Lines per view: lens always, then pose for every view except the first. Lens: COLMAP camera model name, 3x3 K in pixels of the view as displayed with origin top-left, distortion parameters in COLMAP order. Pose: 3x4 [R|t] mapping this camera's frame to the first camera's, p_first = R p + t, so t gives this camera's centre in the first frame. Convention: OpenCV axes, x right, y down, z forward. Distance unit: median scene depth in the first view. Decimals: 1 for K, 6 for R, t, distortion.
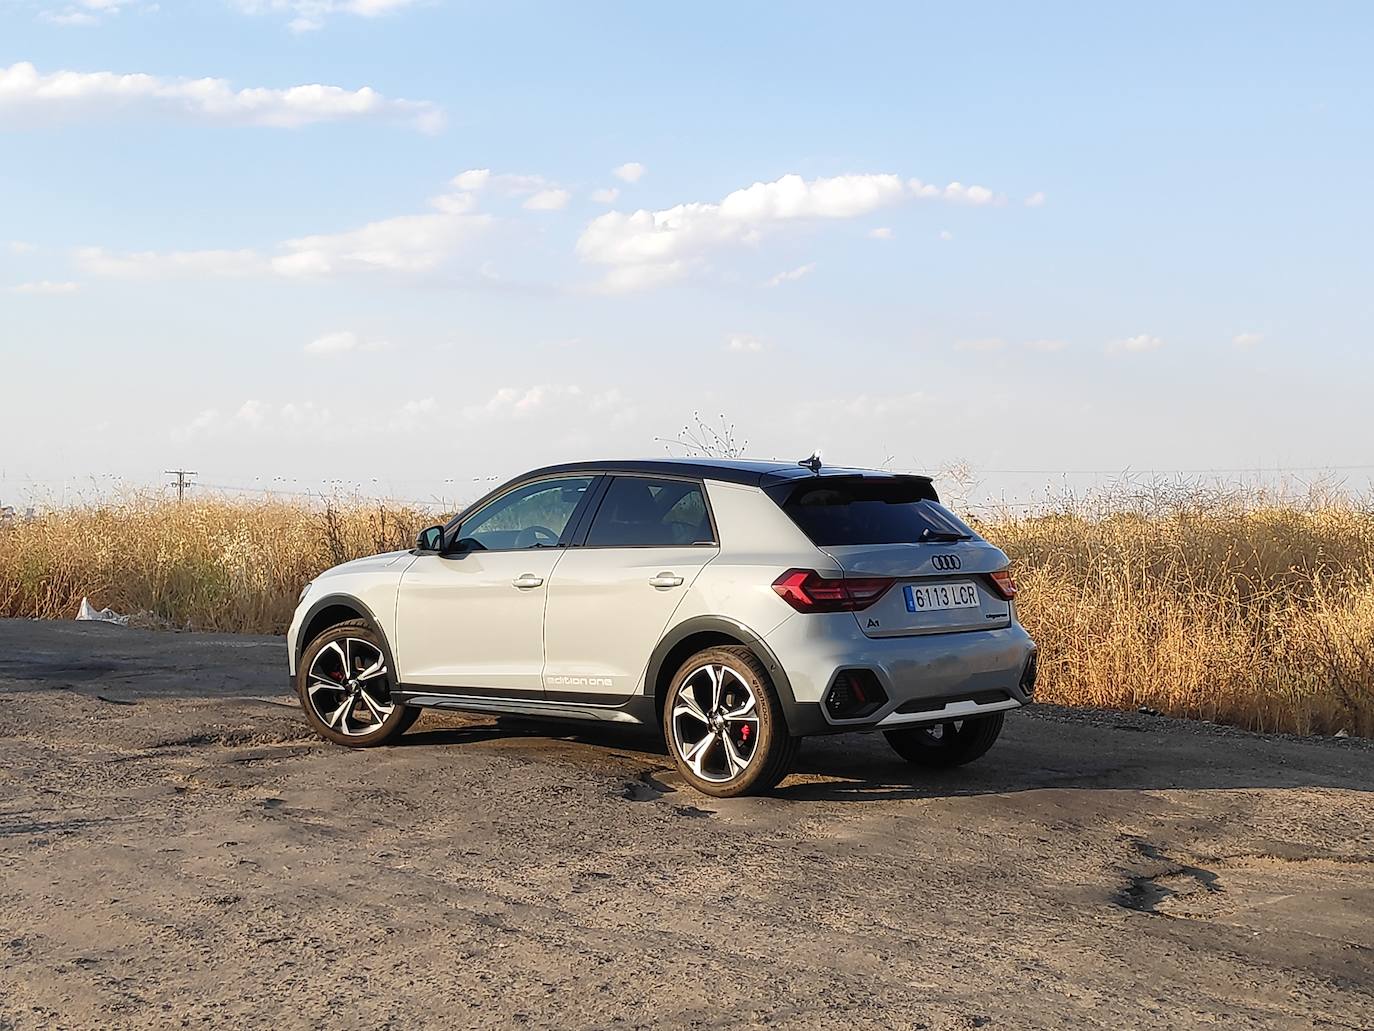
lens RADIAL K [[2078.2, 0, 687.0], [0, 2078.2, 515.5], [0, 0, 1]] dist [0.153799, -0.437426]
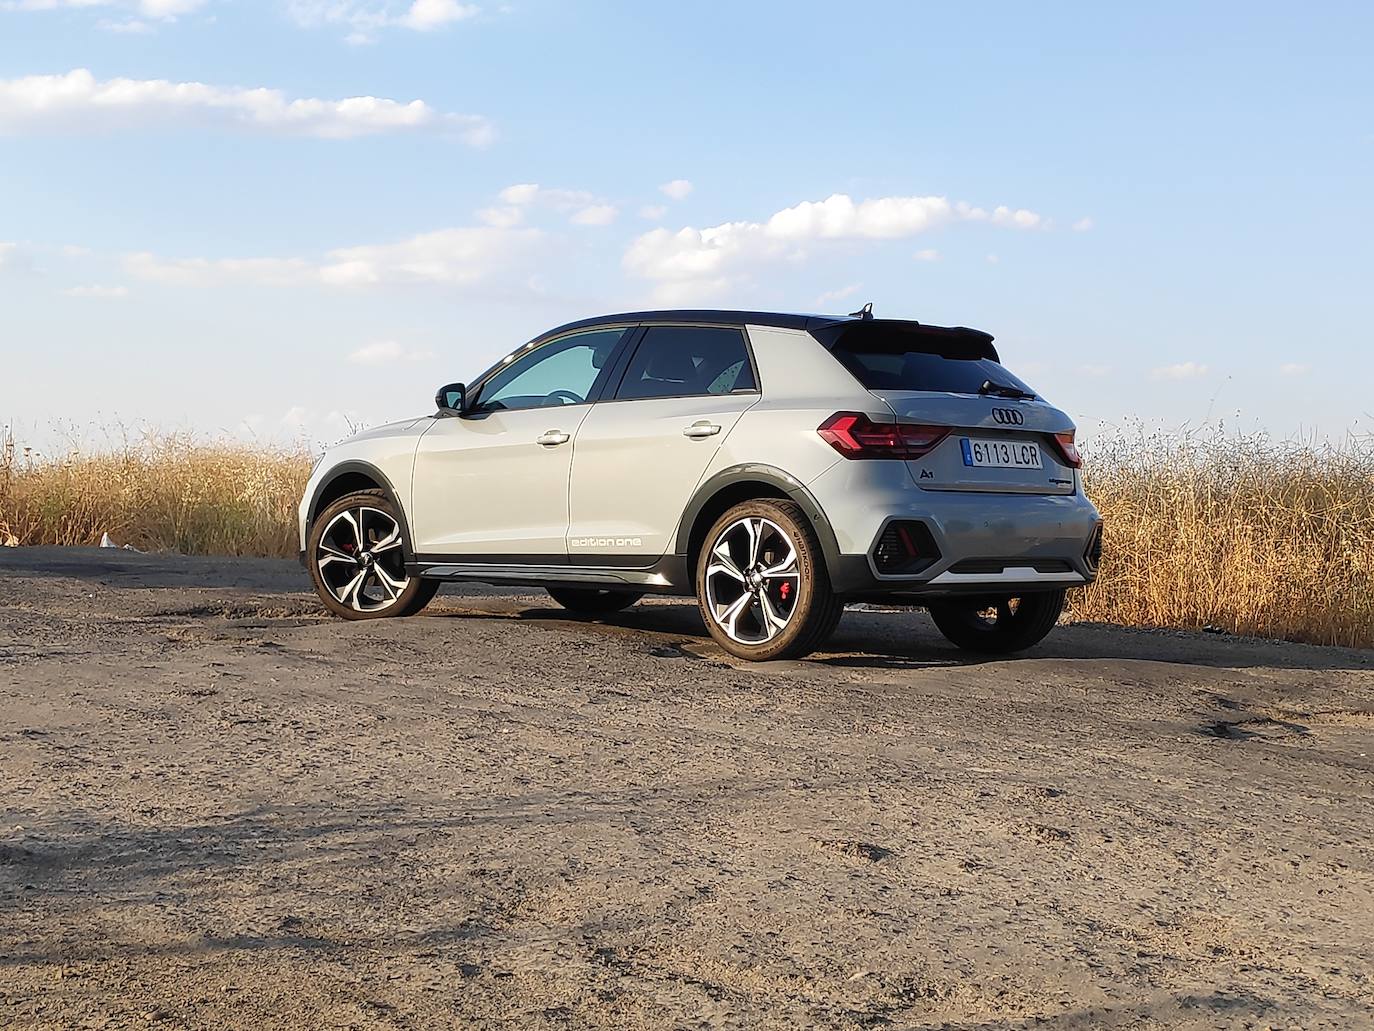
lens RADIAL K [[2078.2, 0, 687.0], [0, 2078.2, 515.5], [0, 0, 1]] dist [0.153799, -0.437426]
pose [[0.999533, 0.023964, -0.018968, 0.001588], [-0.024110, 0.999681, -0.007487, 0.076580], [0.018783, 0.007941, 0.999792, 0.078055]]
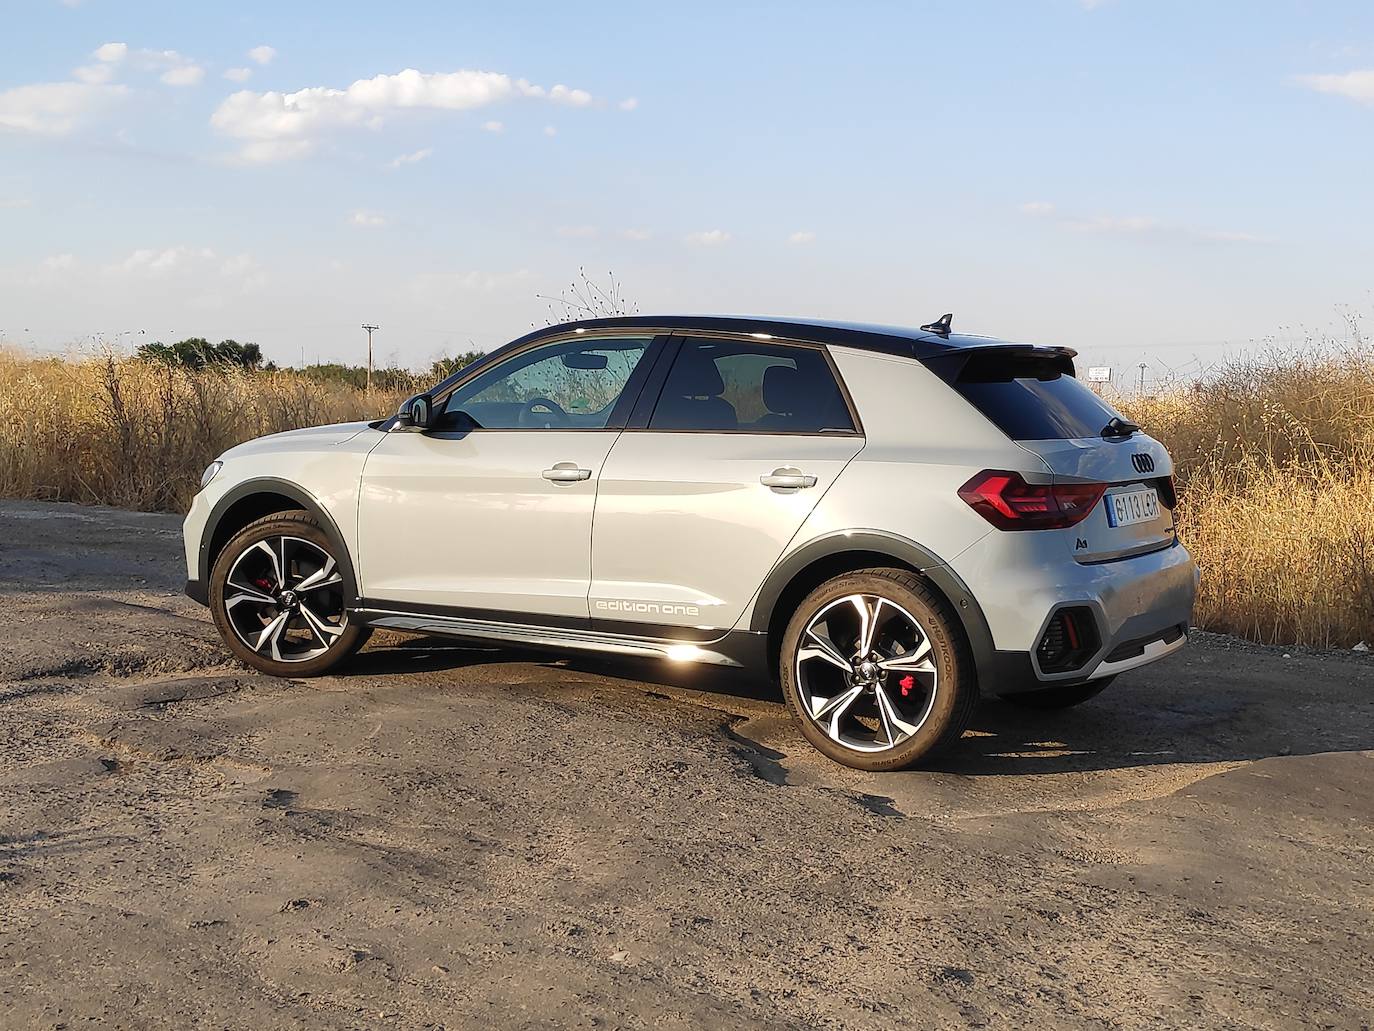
lens RADIAL K [[1816.6, 0, 687.0], [0, 1816.6, 515.5], [0, 0, 1]] dist [0.199791, -0.761521]
pose [[0.979575, 0.015607, 0.200474, -0.176724], [-0.030551, 0.996960, 0.071671, -0.001487], [-0.198746, -0.076332, 0.977074, 0.368716]]
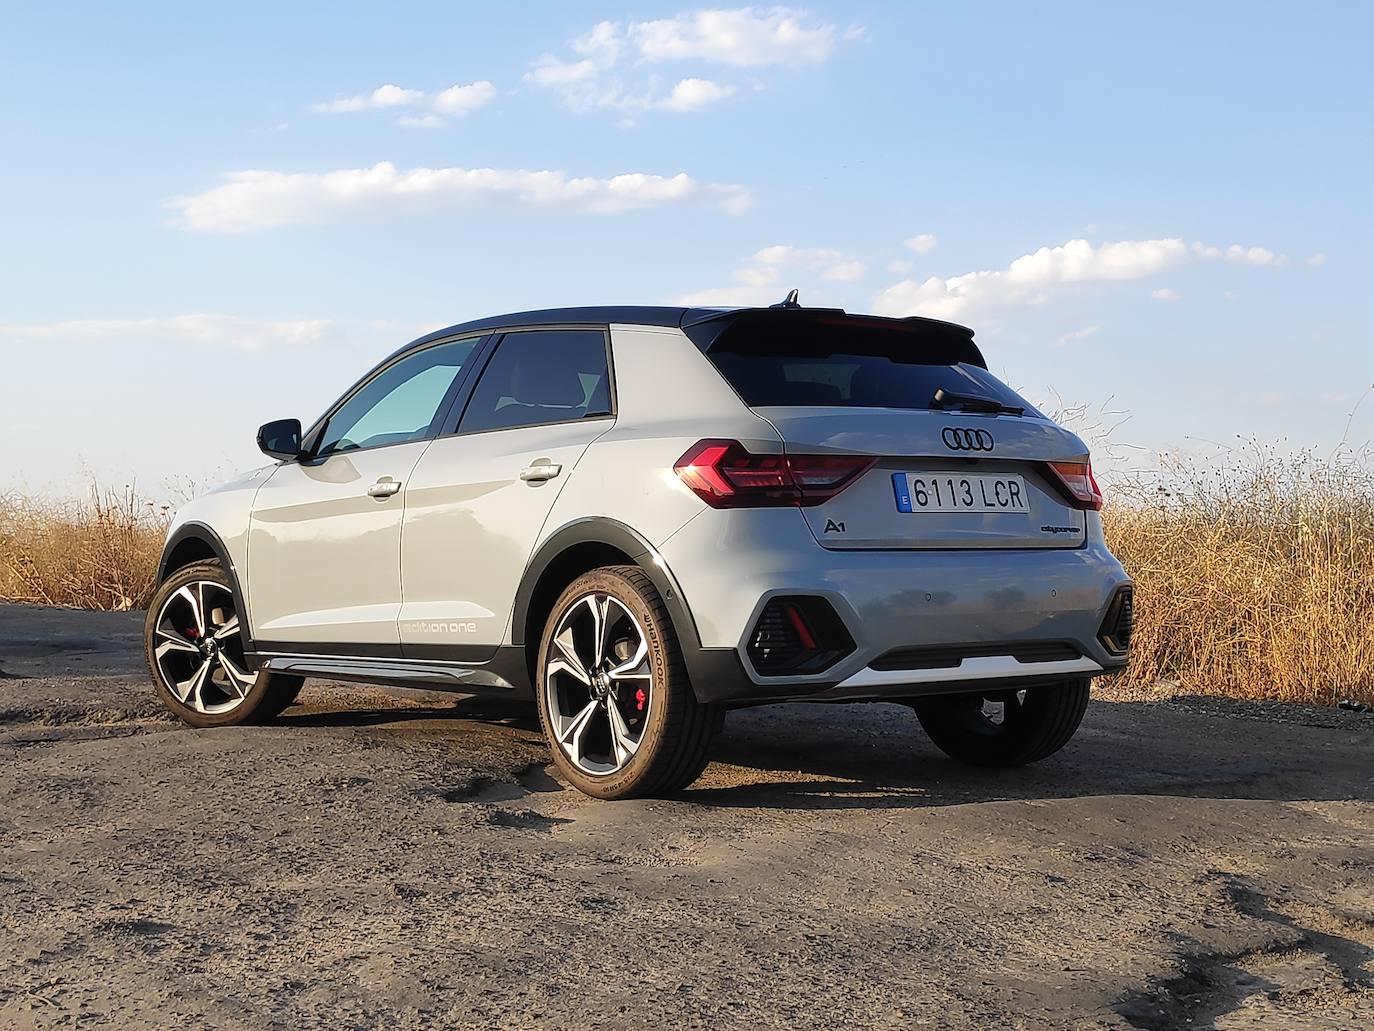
lens RADIAL K [[1928.2, 0, 687.0], [0, 1928.2, 515.5], [0, 0, 1]] dist [0.167972, -0.603483]
pose [[0.989085, -0.002974, -0.147318, 0.126582], [-0.000584, 0.999709, -0.024102, 0.060375], [0.147347, 0.023925, 0.988795, 0.400138]]
